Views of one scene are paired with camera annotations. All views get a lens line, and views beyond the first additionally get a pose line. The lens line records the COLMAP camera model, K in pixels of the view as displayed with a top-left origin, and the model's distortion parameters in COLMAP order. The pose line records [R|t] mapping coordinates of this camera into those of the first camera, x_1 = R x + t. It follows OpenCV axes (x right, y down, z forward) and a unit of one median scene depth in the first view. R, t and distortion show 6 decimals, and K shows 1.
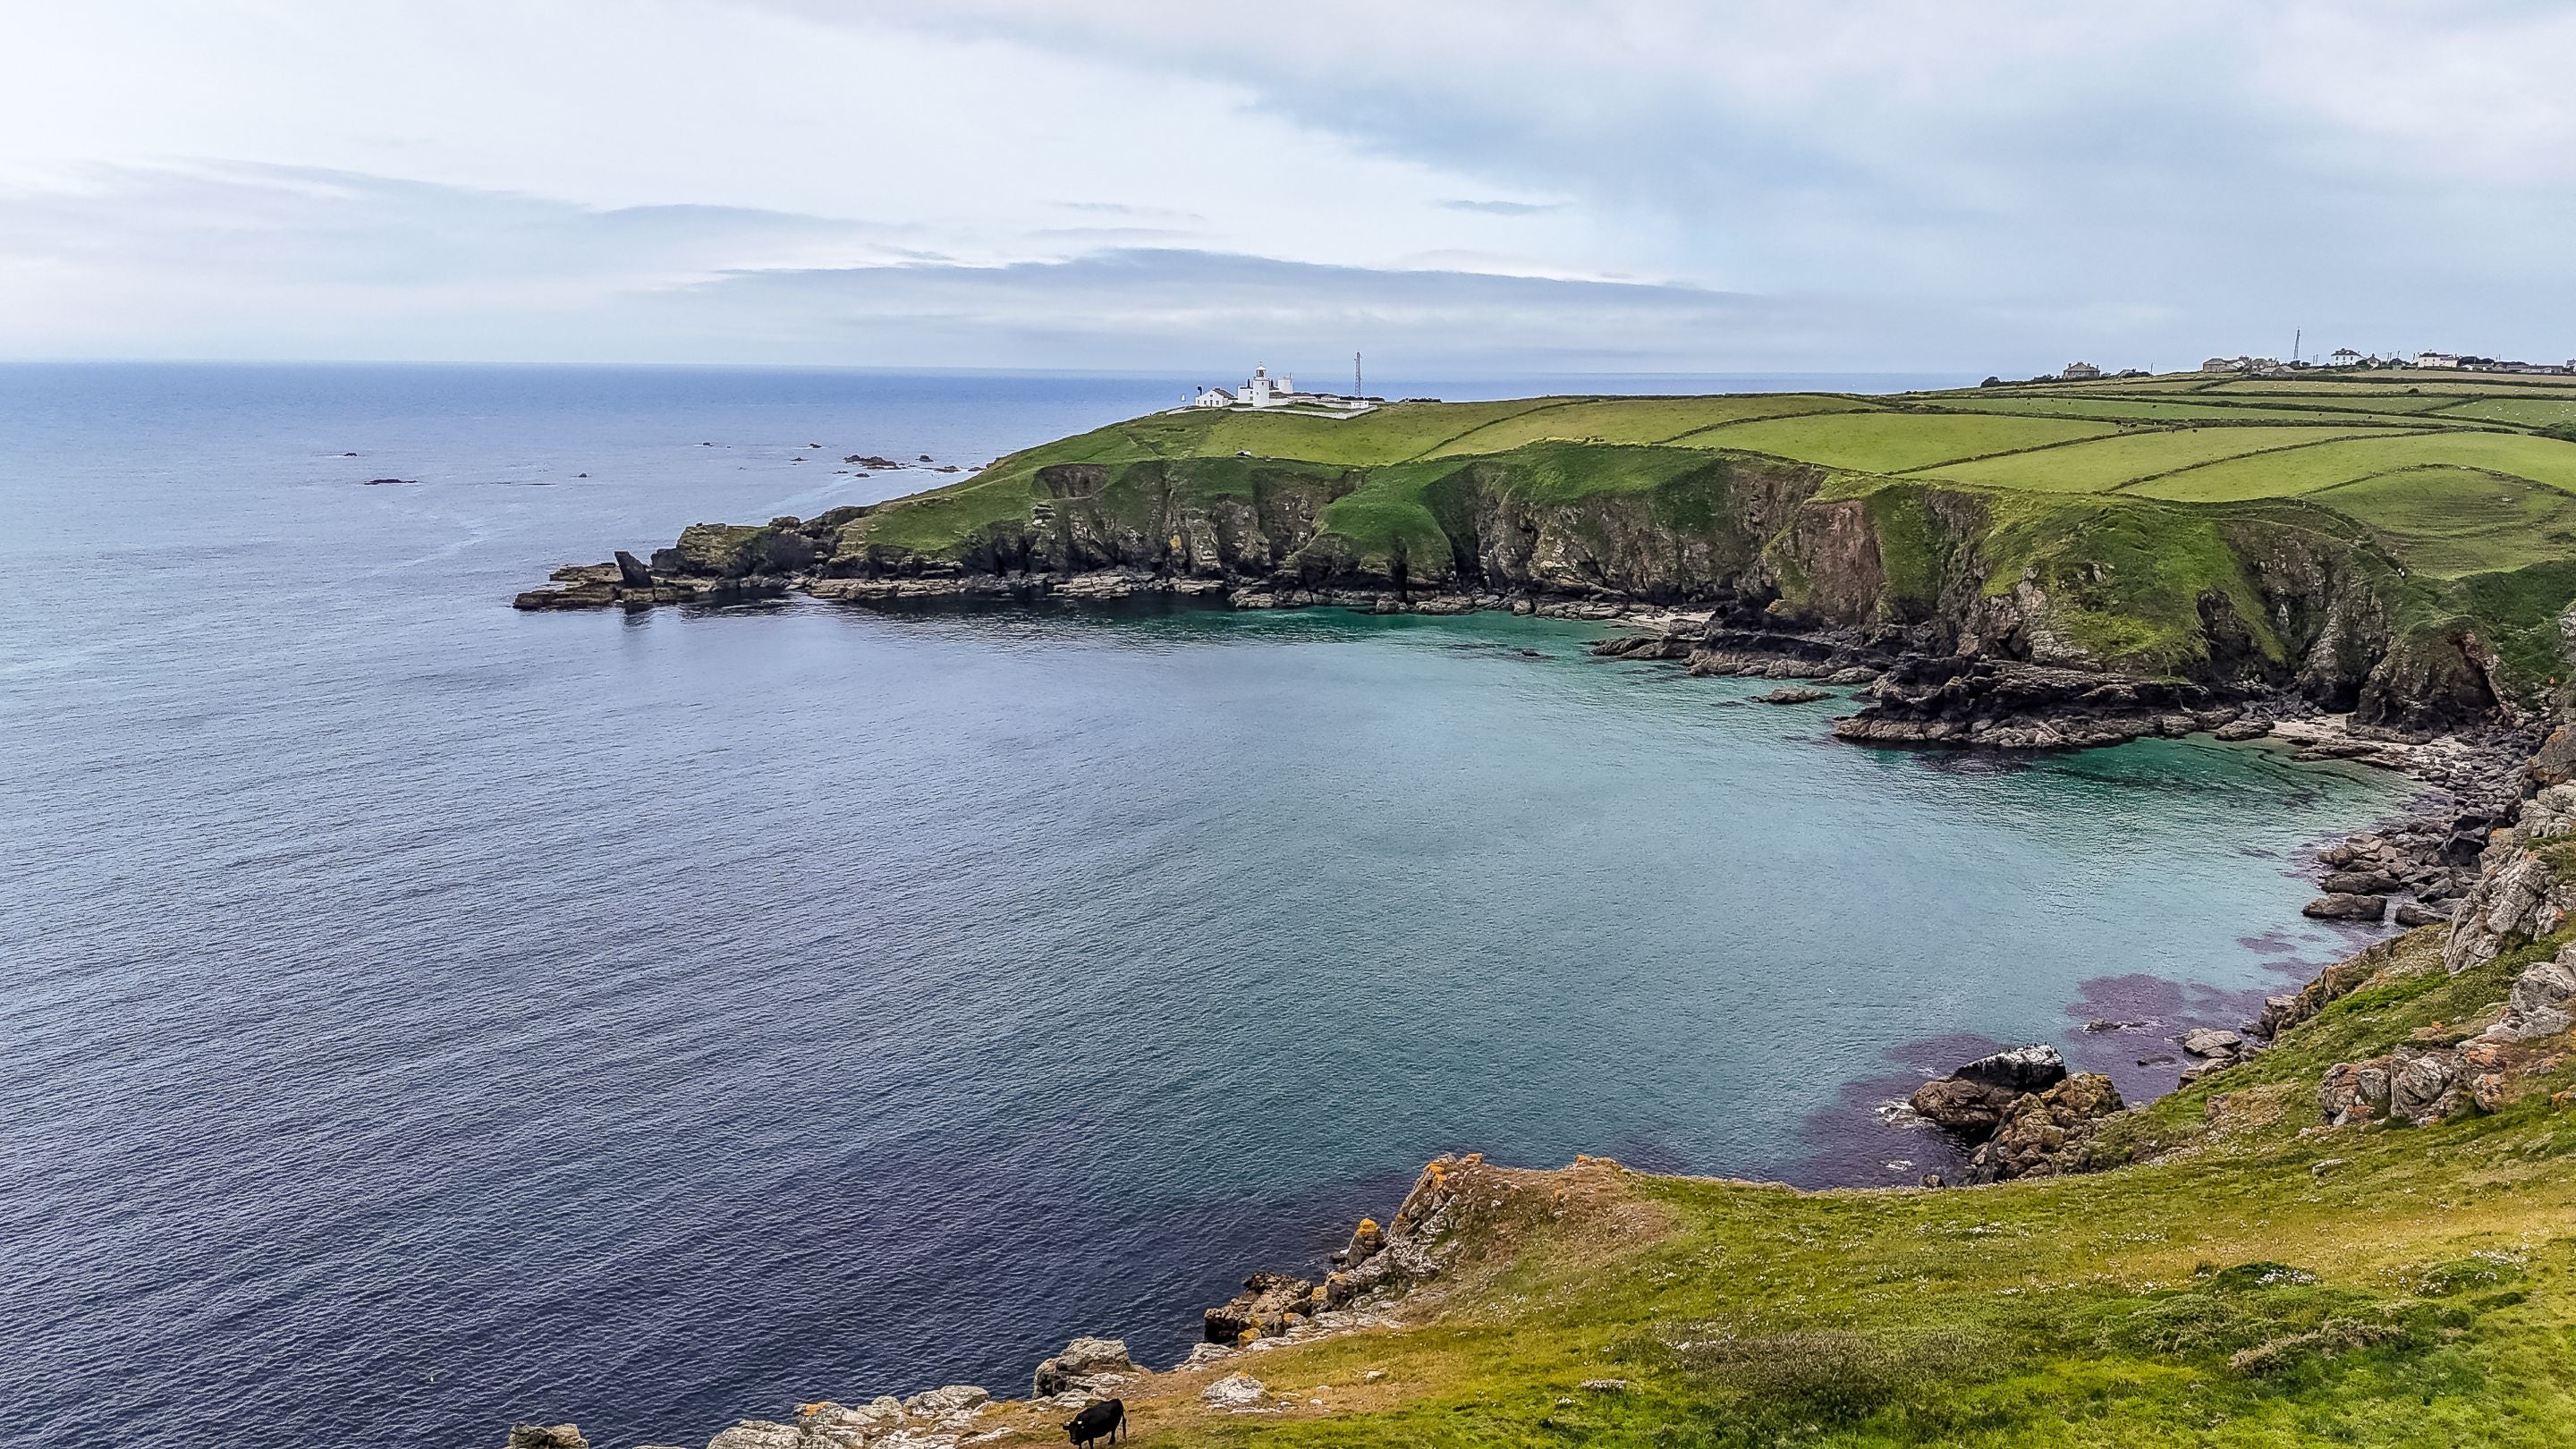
lens RADIAL K [[1911.0, 0, 1275.3], [0, 1911.0, 747.0], [0, 0, 1]] dist [0.041565, -0.034773]
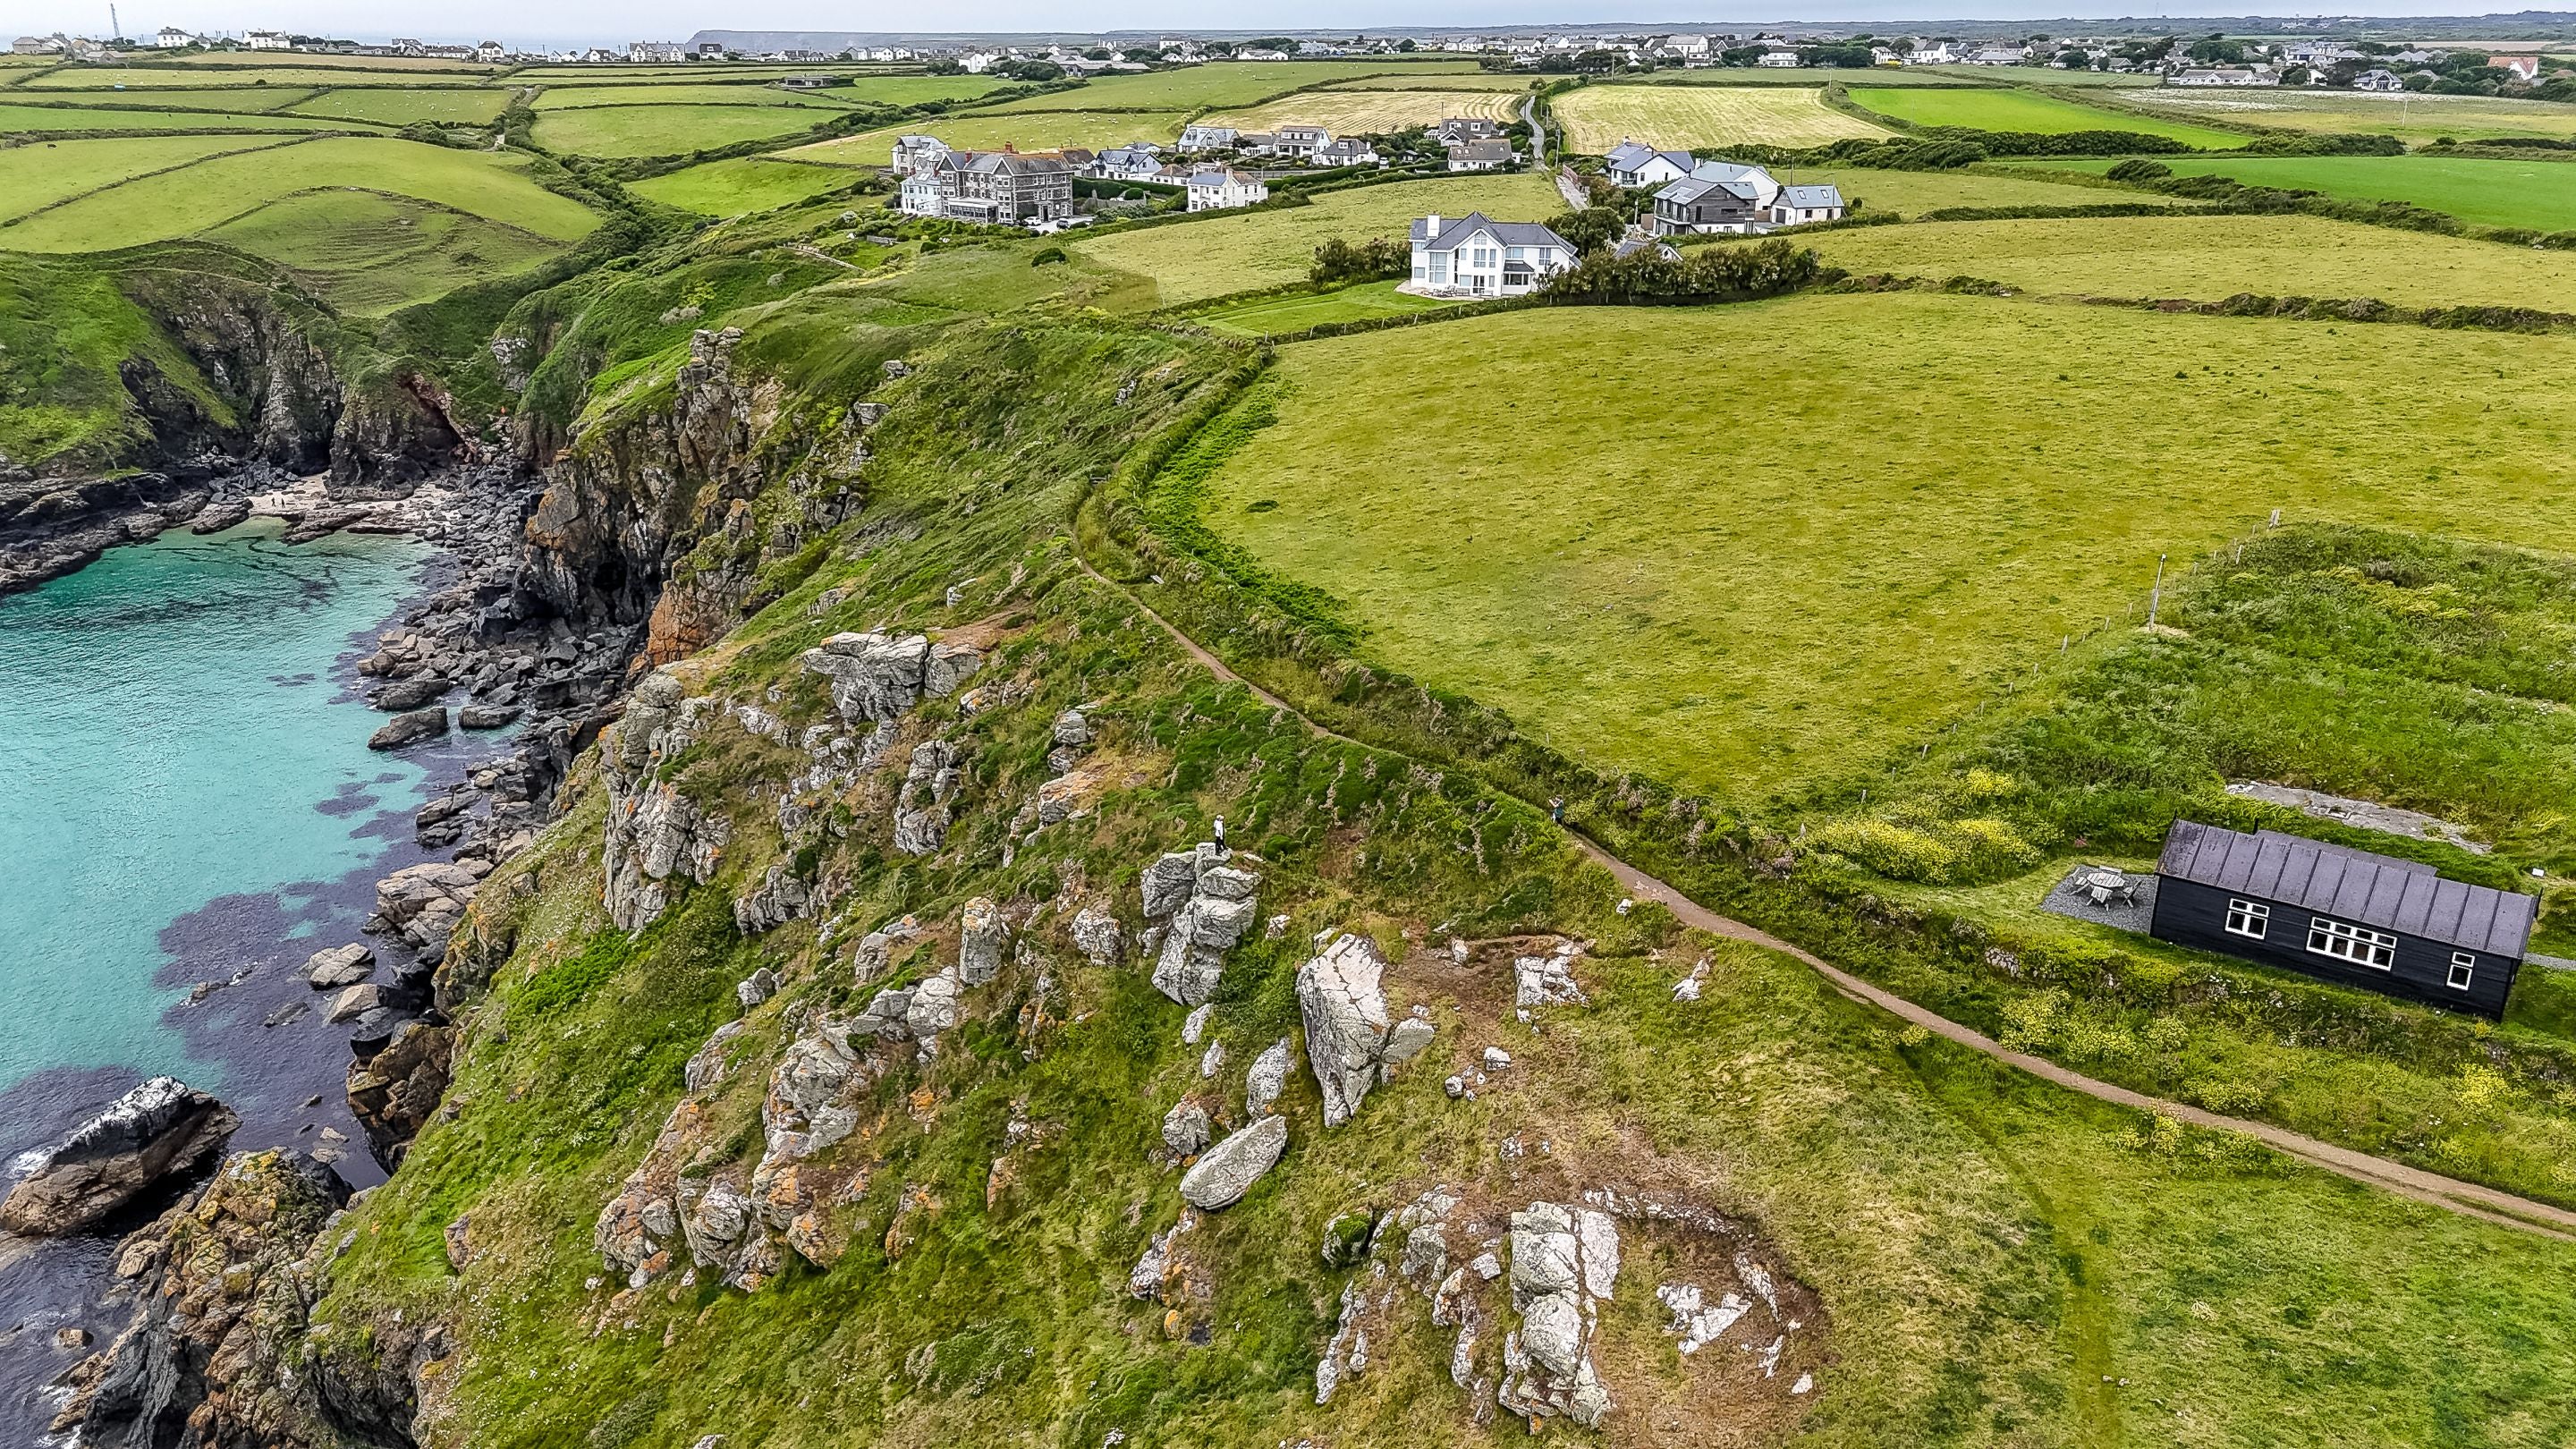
lens RADIAL K [[1911.0, 0, 1285.7], [0, 1911.0, 712.5], [0, 0, 1]] dist [0.041565, -0.034773]
pose [[0.539113, -0.290029, 0.790722, 0.031504], [0.166190, 0.957012, 0.237715, -0.051270], [-0.825675, 0.003254, 0.564137, 0.080805]]
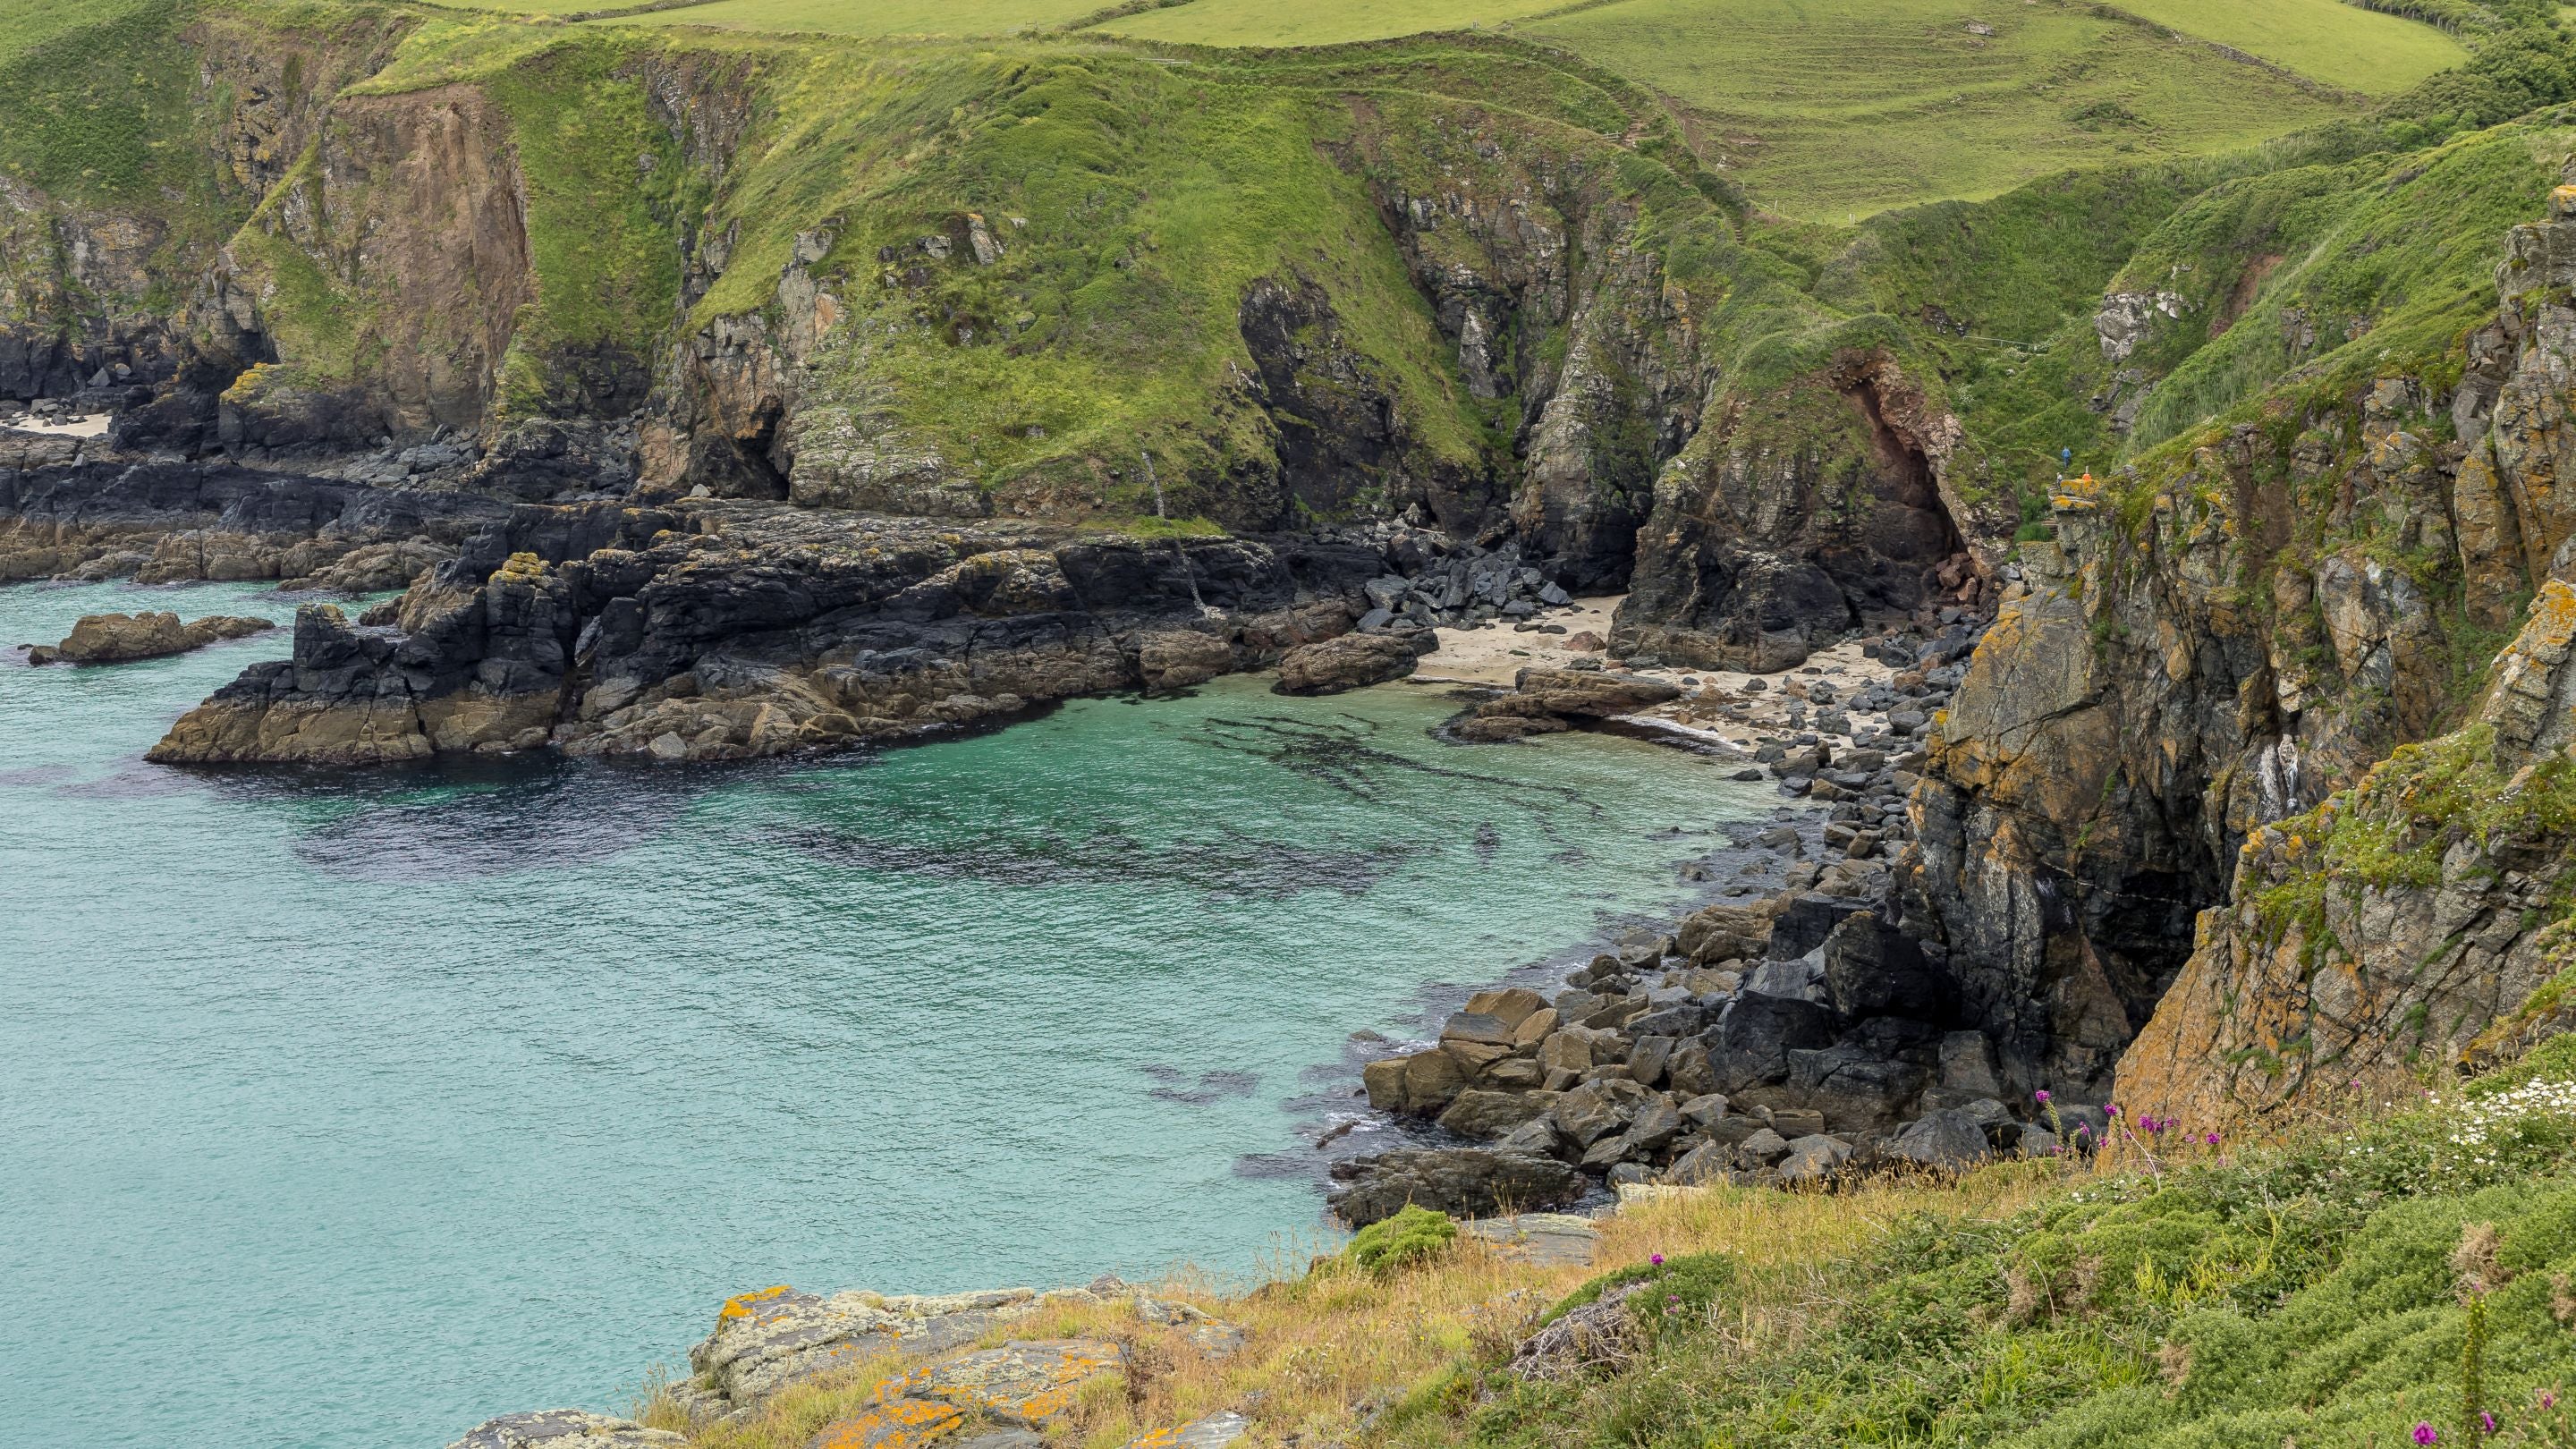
lens RADIAL K [[3925.1, 0, 1292.2], [0, 3925.1, 705.0], [0, 0, 1]] dist [0.076185, 0.000000]
pose [[0.938740, -0.068373, 0.337777, 0.241407], [0.071347, 0.997445, 0.003616, -0.003753], [-0.337161, 0.020705, 0.941219, 0.315781]]
